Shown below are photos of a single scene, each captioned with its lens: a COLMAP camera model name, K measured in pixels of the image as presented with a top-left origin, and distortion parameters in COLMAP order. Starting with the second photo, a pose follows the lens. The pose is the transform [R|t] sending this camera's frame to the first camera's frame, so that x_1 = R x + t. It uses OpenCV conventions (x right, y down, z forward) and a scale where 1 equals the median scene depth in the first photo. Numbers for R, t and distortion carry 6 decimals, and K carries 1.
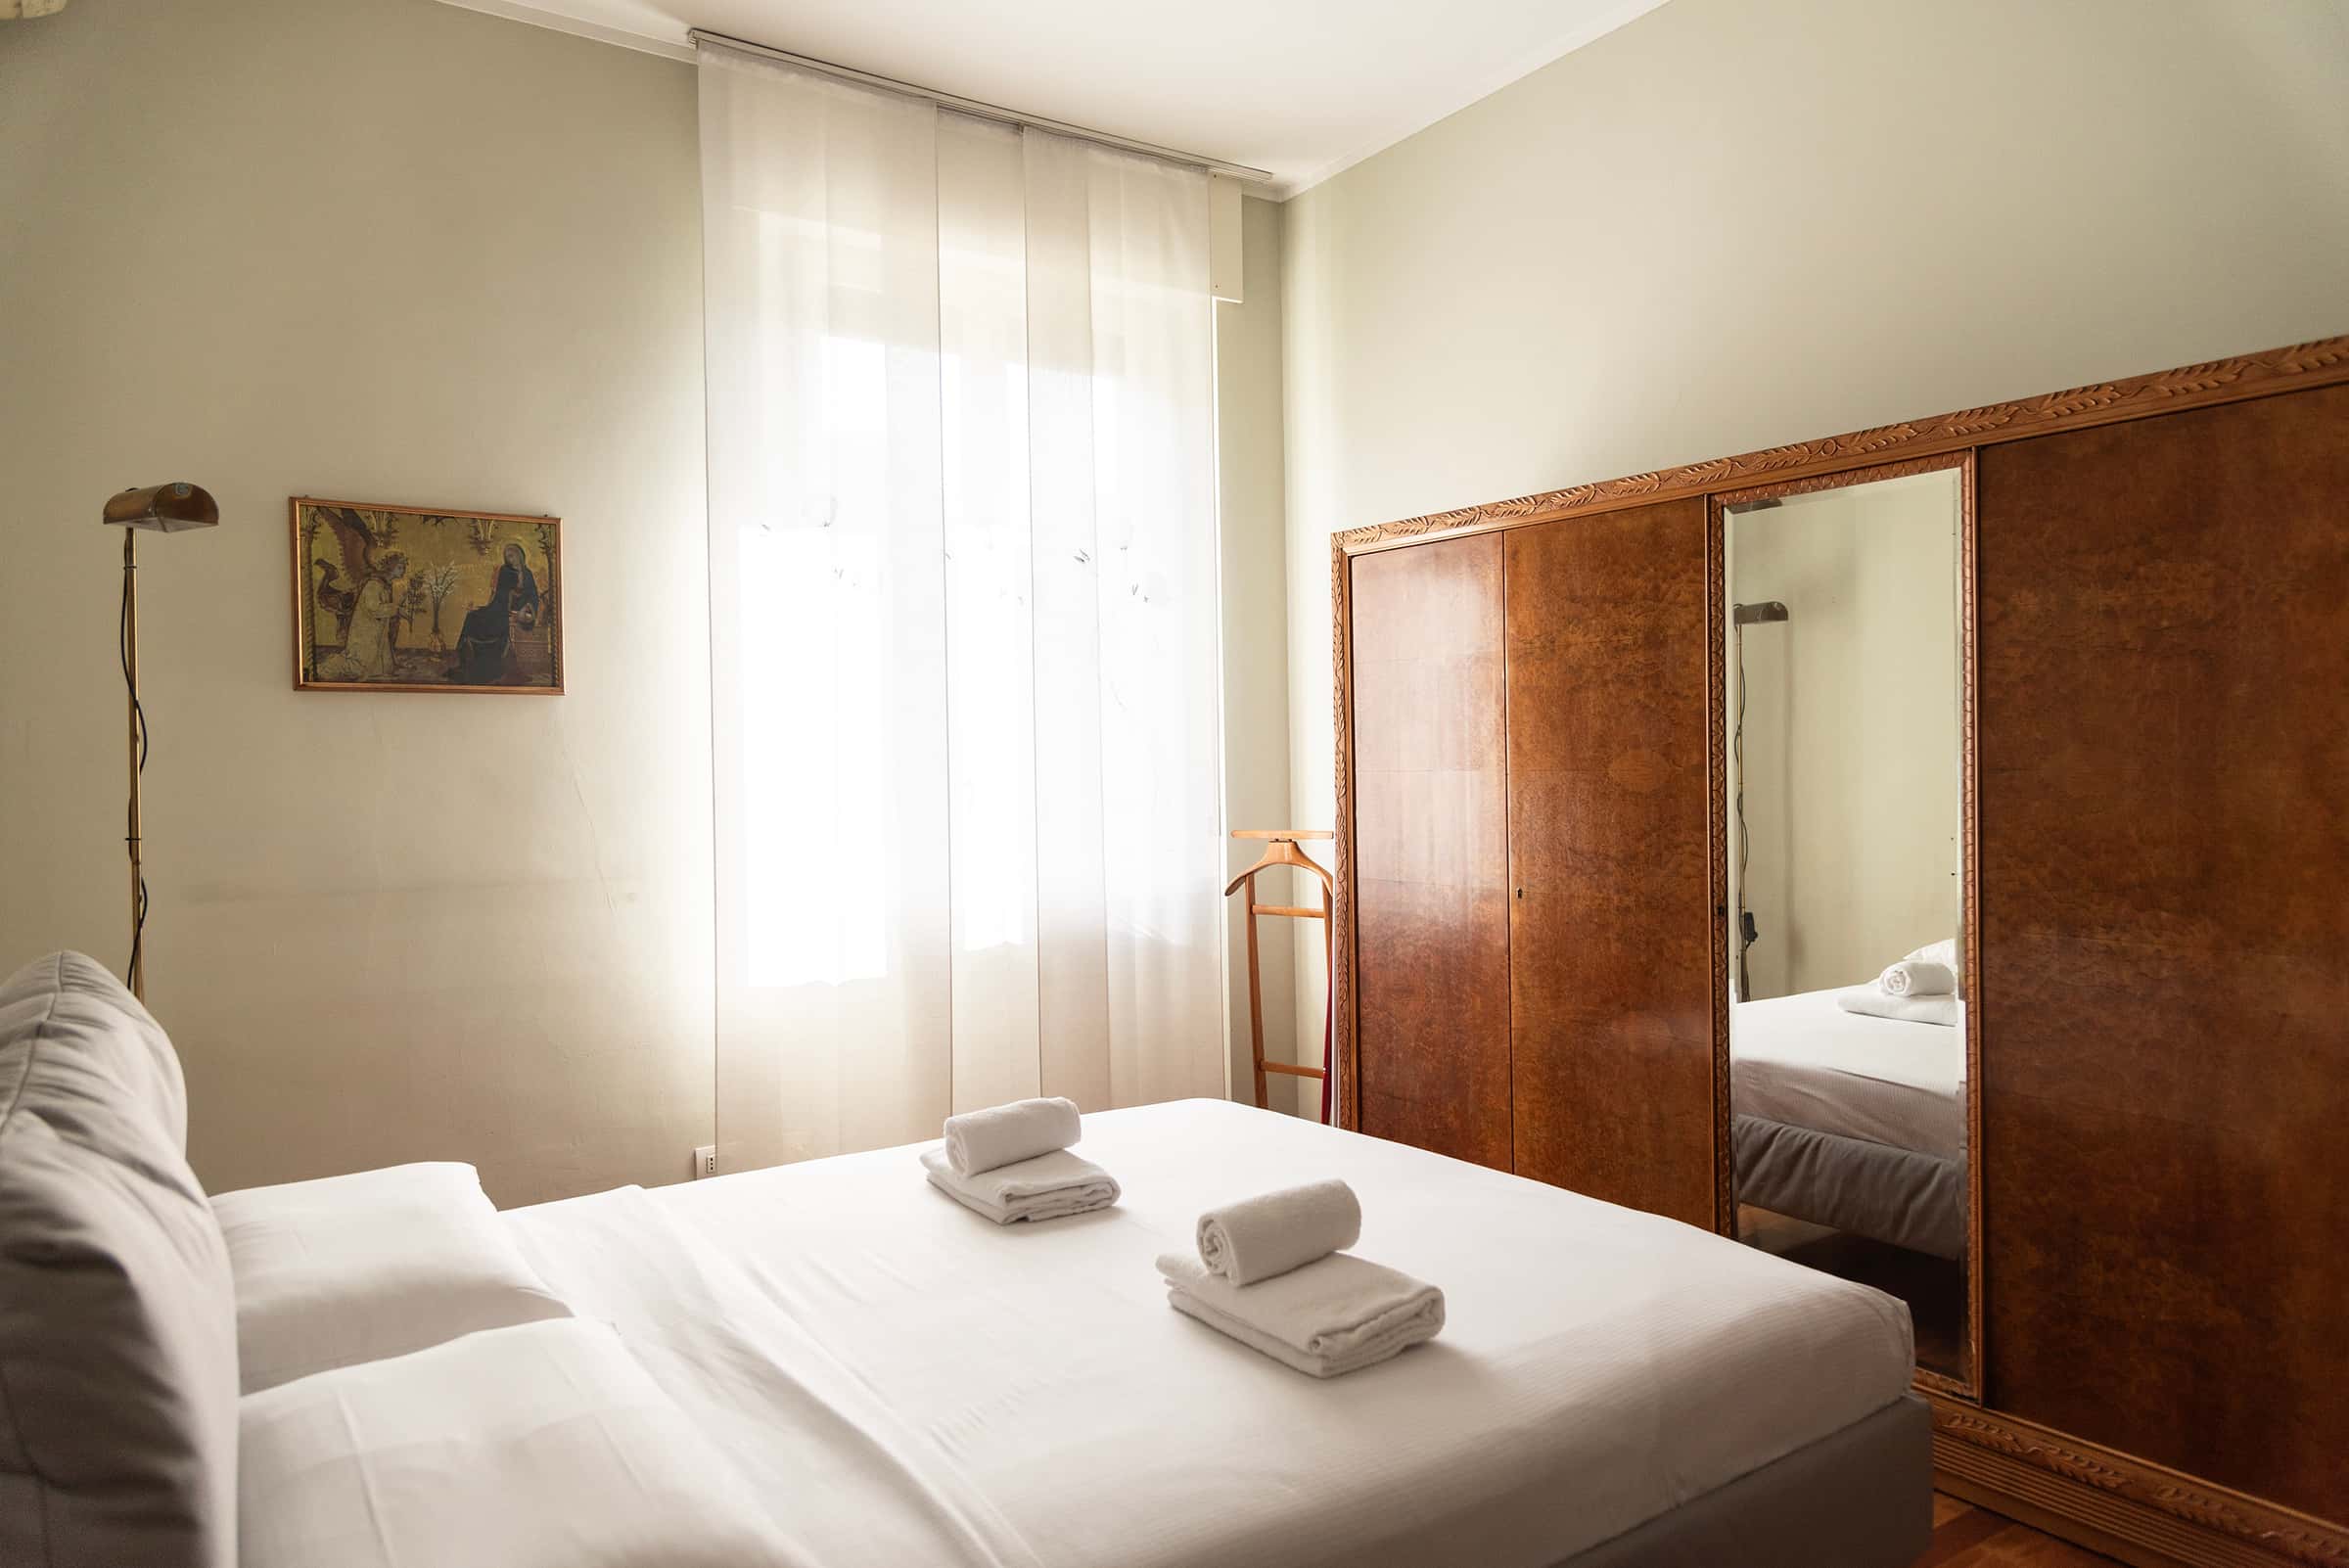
lens RADIAL K [[1563.6, 0, 1174.5], [0, 1563.6, 784.0], [0, 0, 1]] dist [-0.003481, 0.000096]
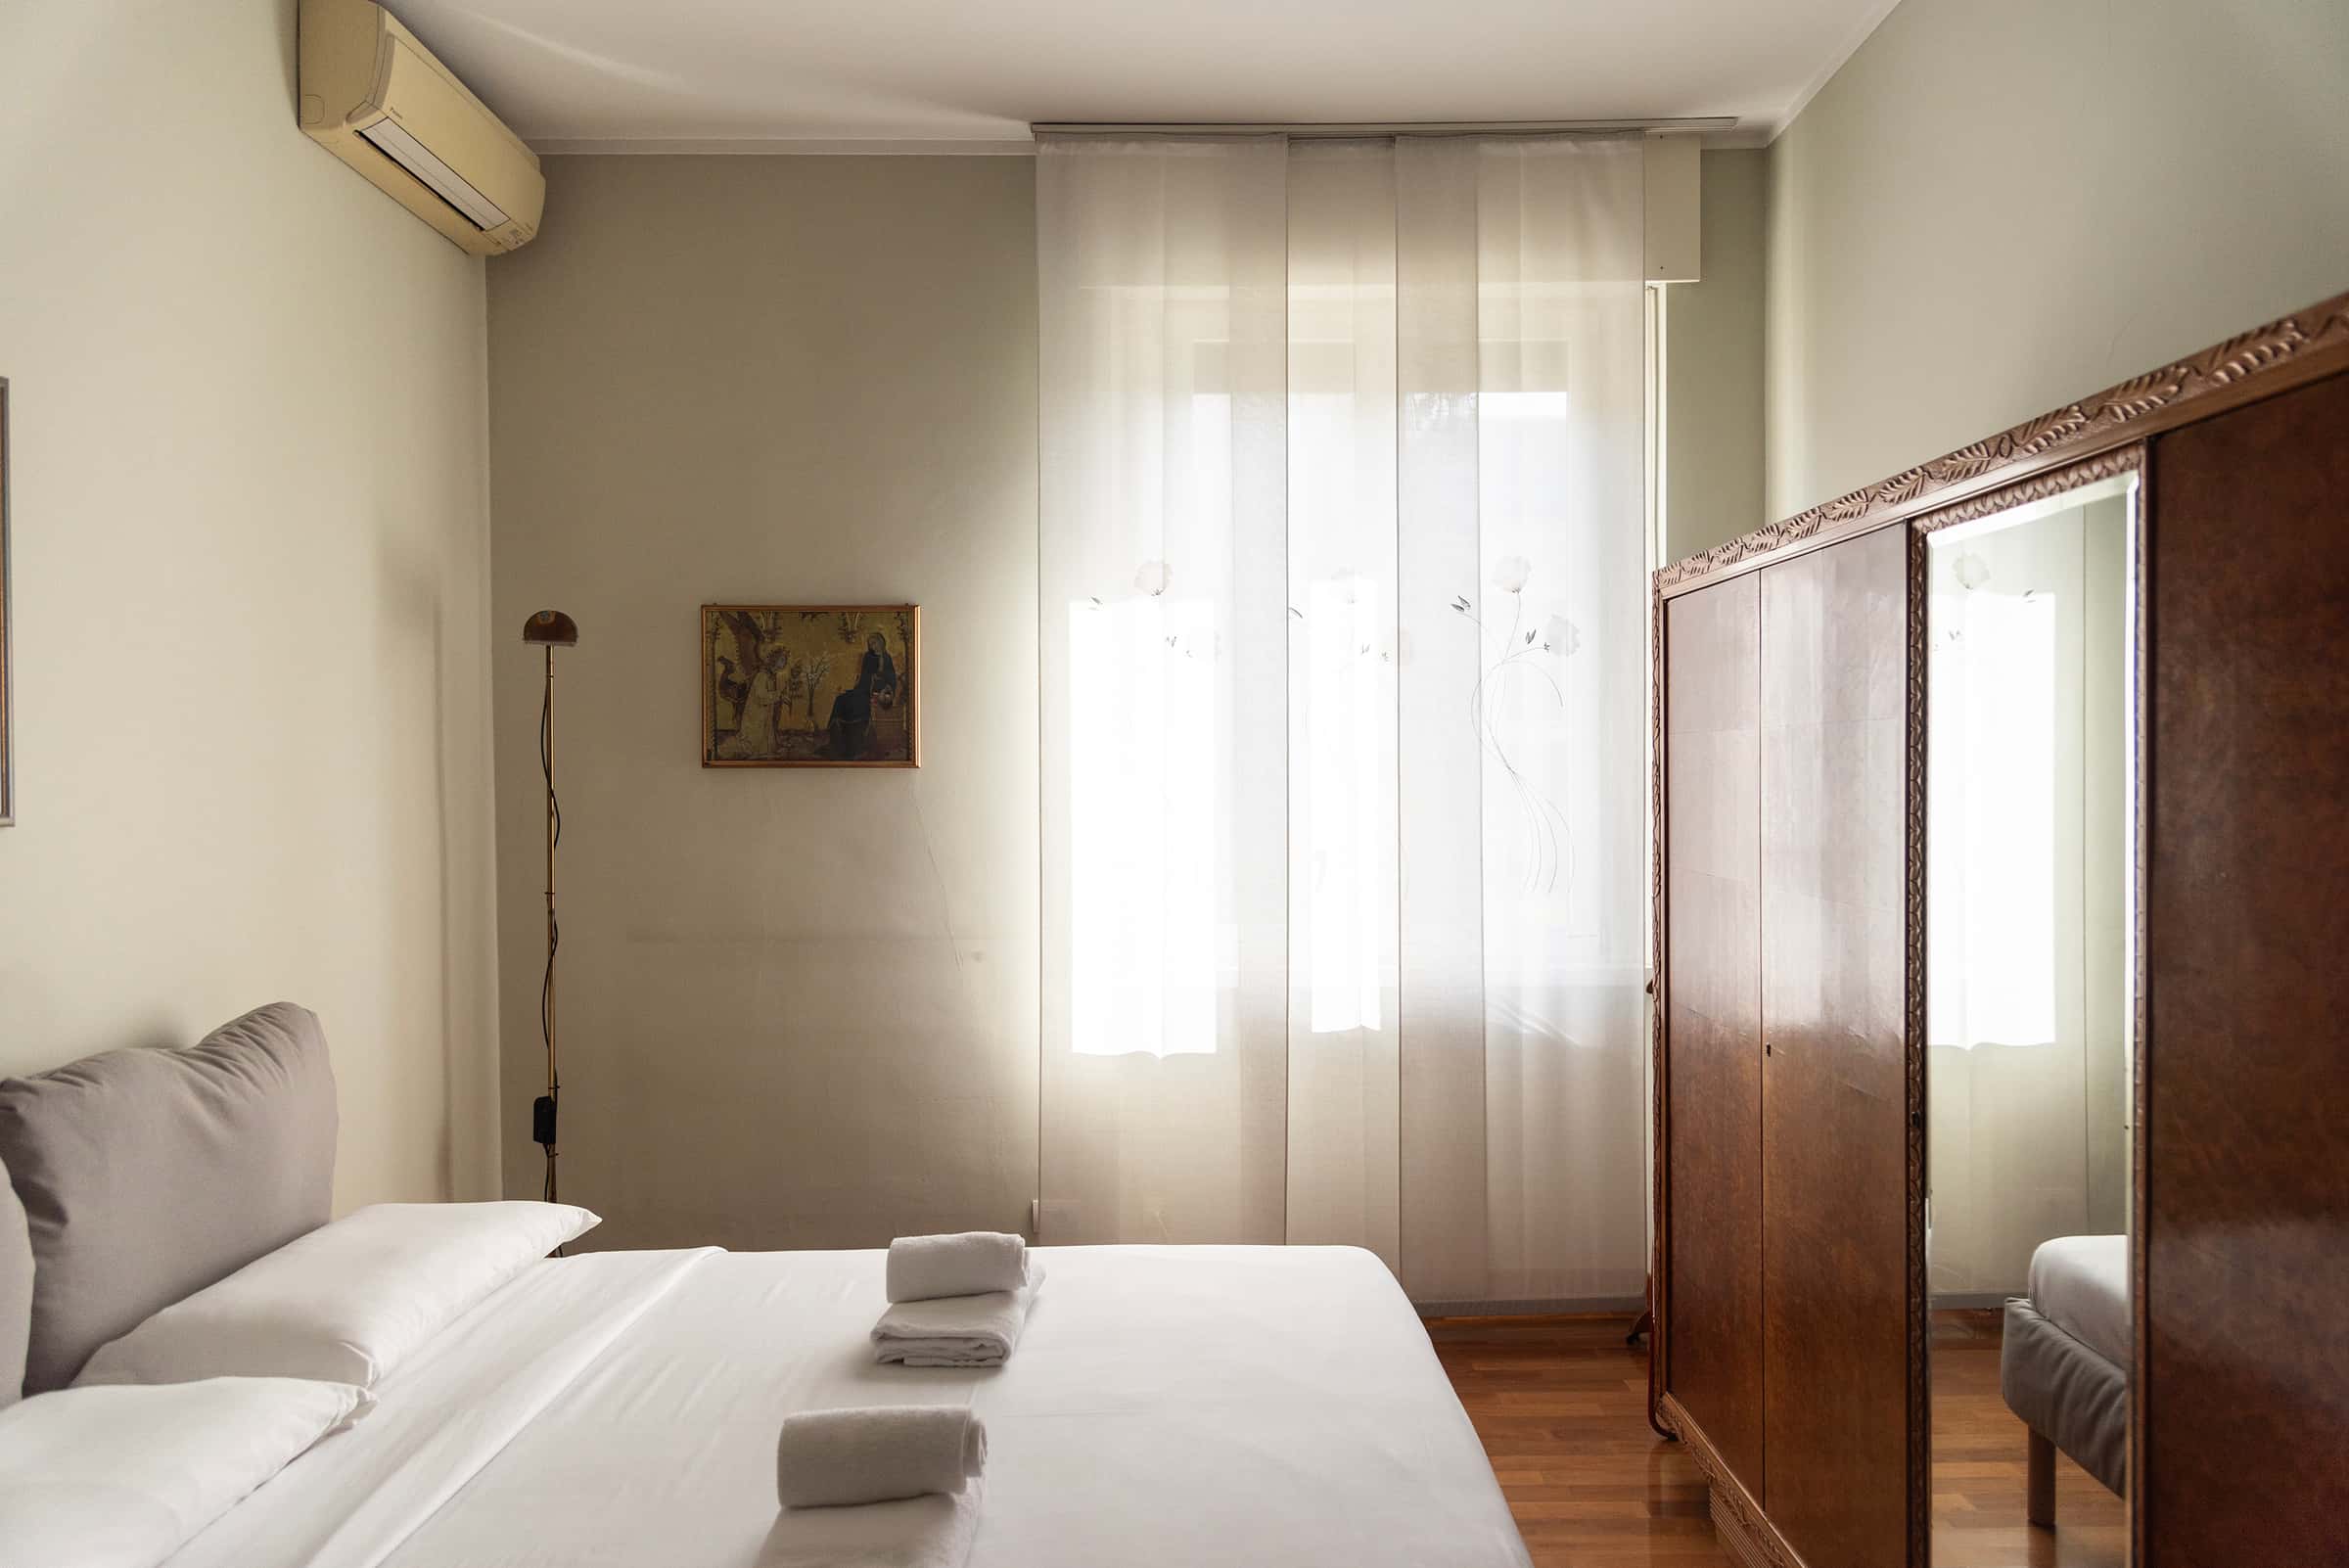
lens RADIAL K [[1583.6, 0, 1174.5], [0, 1583.6, 784.0], [0, 0, 1]] dist [0.023218, 0.001994]
pose [[0.828975, 0.013147, -0.559131, 0.389106], [-0.011929, 0.999912, 0.005826, -0.055979], [0.559158, 0.001840, 0.829059, 0.189370]]
